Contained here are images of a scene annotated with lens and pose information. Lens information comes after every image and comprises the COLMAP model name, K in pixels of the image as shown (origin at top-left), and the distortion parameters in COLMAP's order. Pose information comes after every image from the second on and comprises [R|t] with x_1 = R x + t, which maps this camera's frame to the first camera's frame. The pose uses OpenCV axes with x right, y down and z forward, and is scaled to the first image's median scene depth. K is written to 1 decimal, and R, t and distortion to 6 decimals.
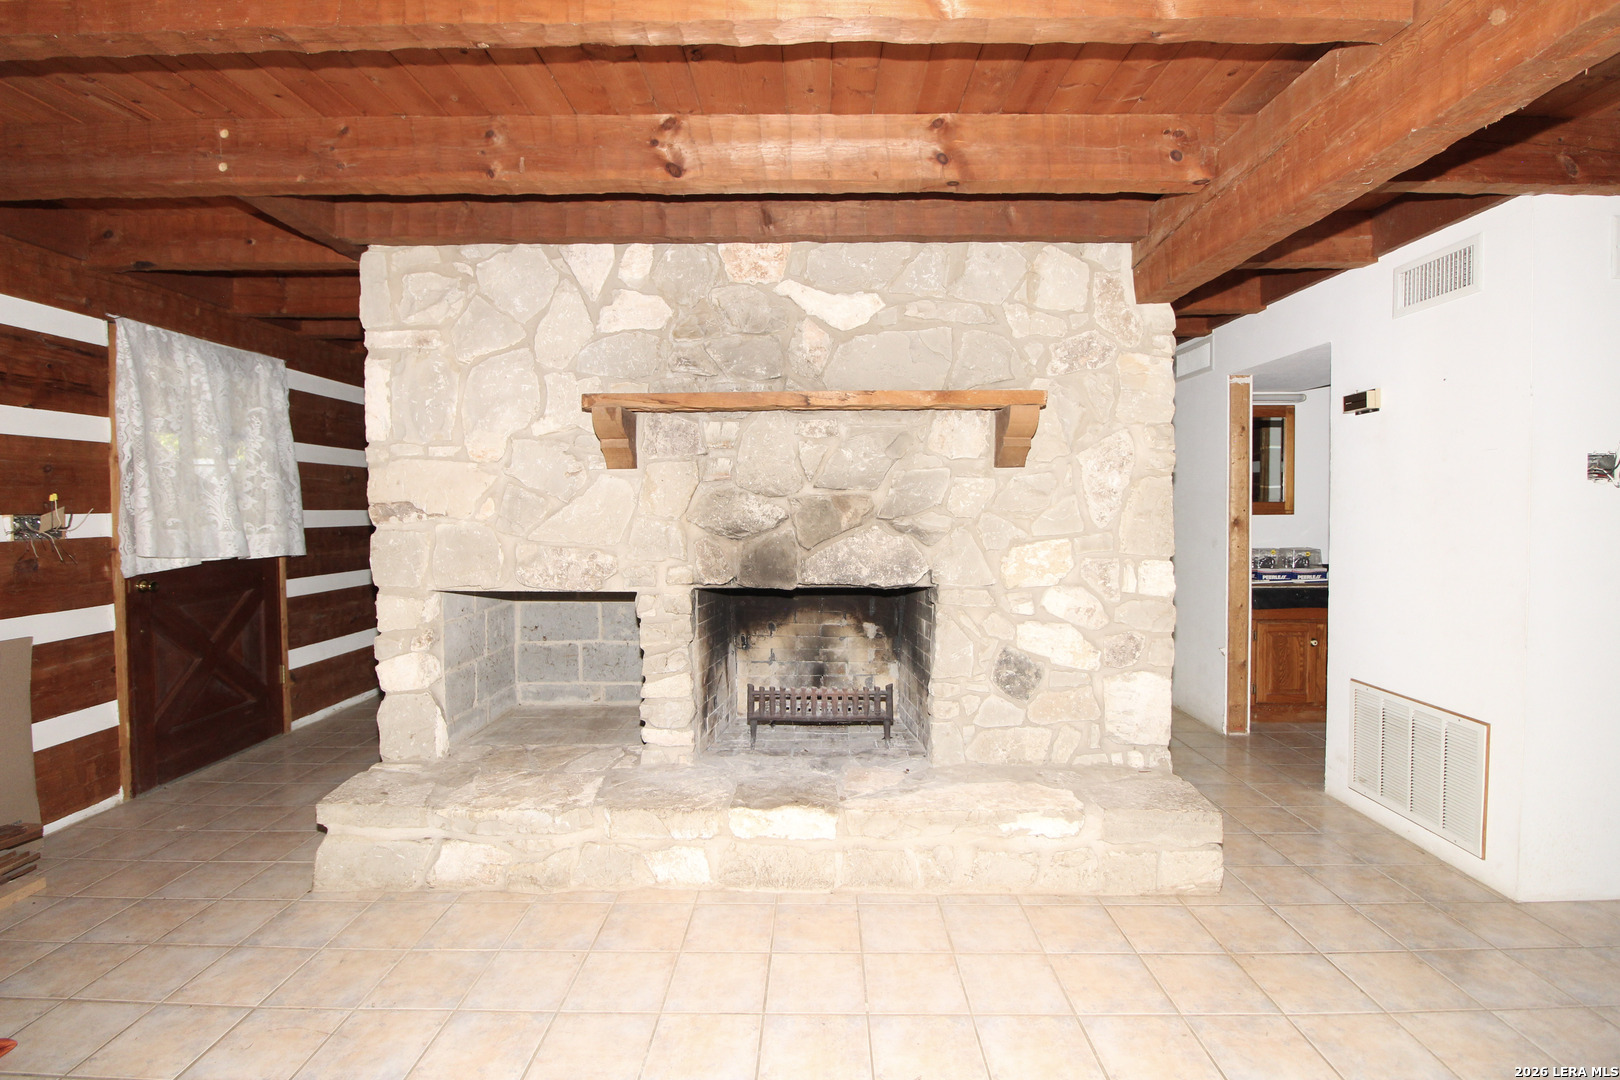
lens RADIAL K [[750.4, 0, 806.8], [0, 750.4, 523.1], [0, 0, 1]] dist [0.001405, -0.013334]
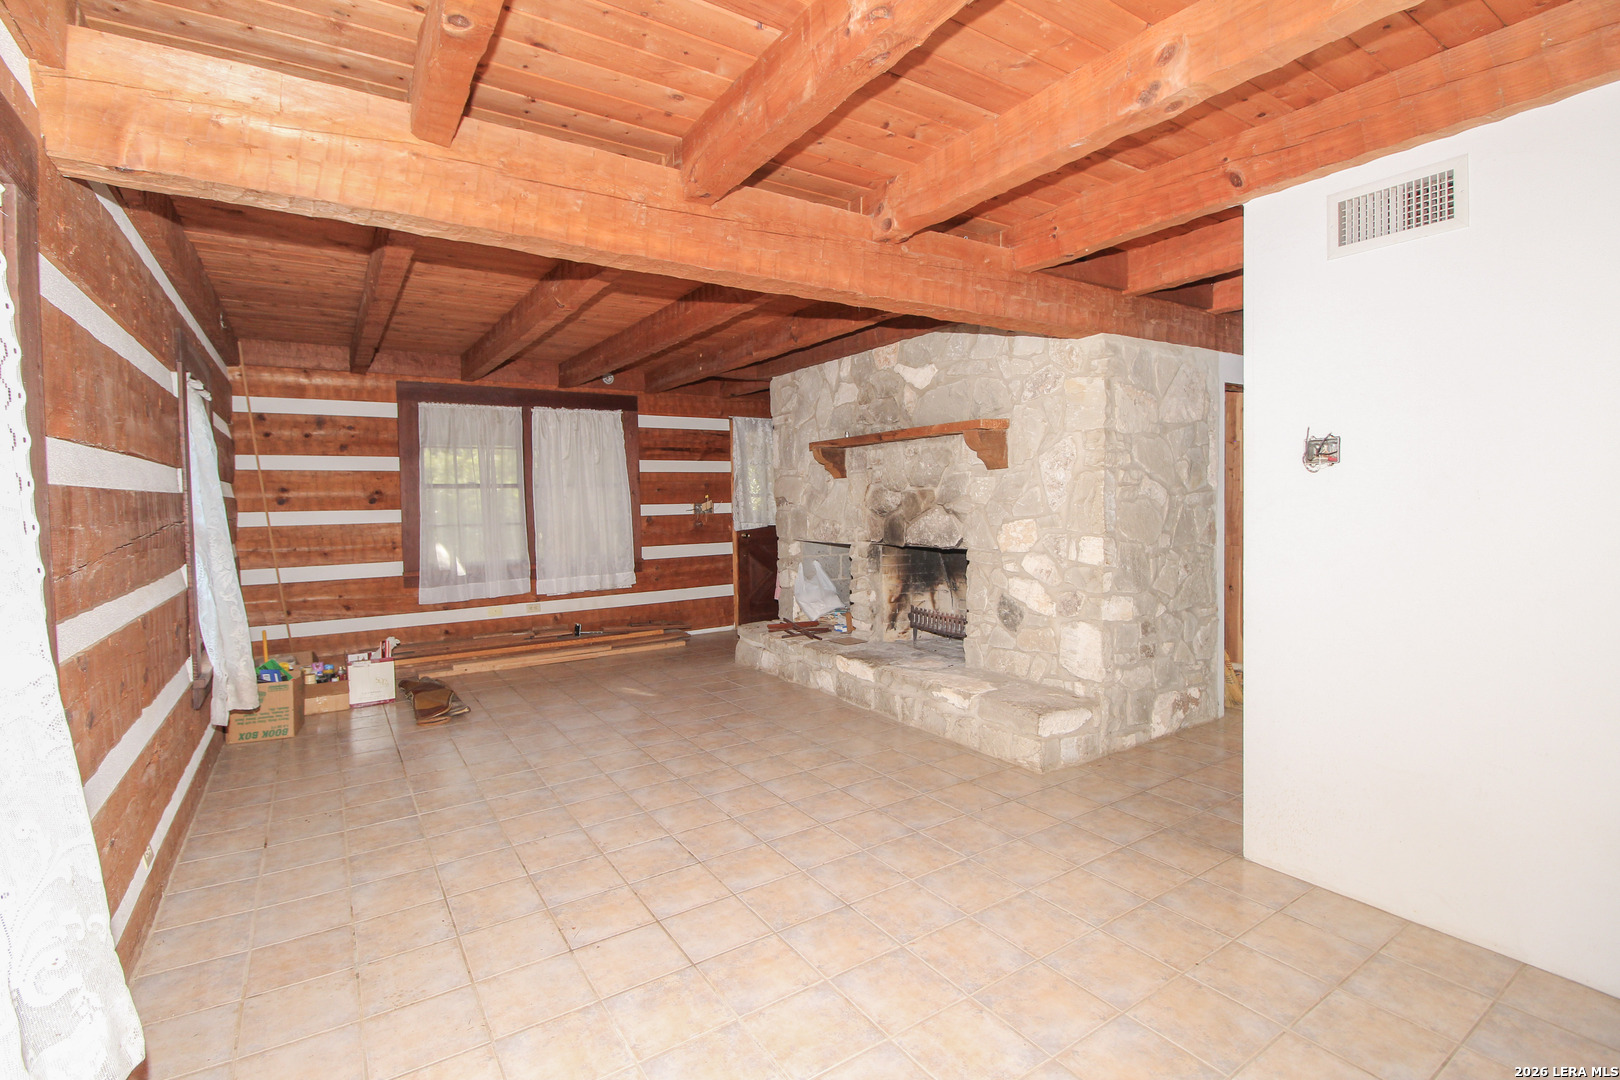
lens RADIAL K [[750.4, 0, 806.8], [0, 750.4, 523.1], [0, 0, 1]] dist [0.001405, -0.013334]
pose [[0.559289, 0.018785, -0.828760, 1.254718], [-0.004765, 0.999800, 0.019446, 0.003981], [0.828959, -0.006927, 0.559267, -0.120468]]
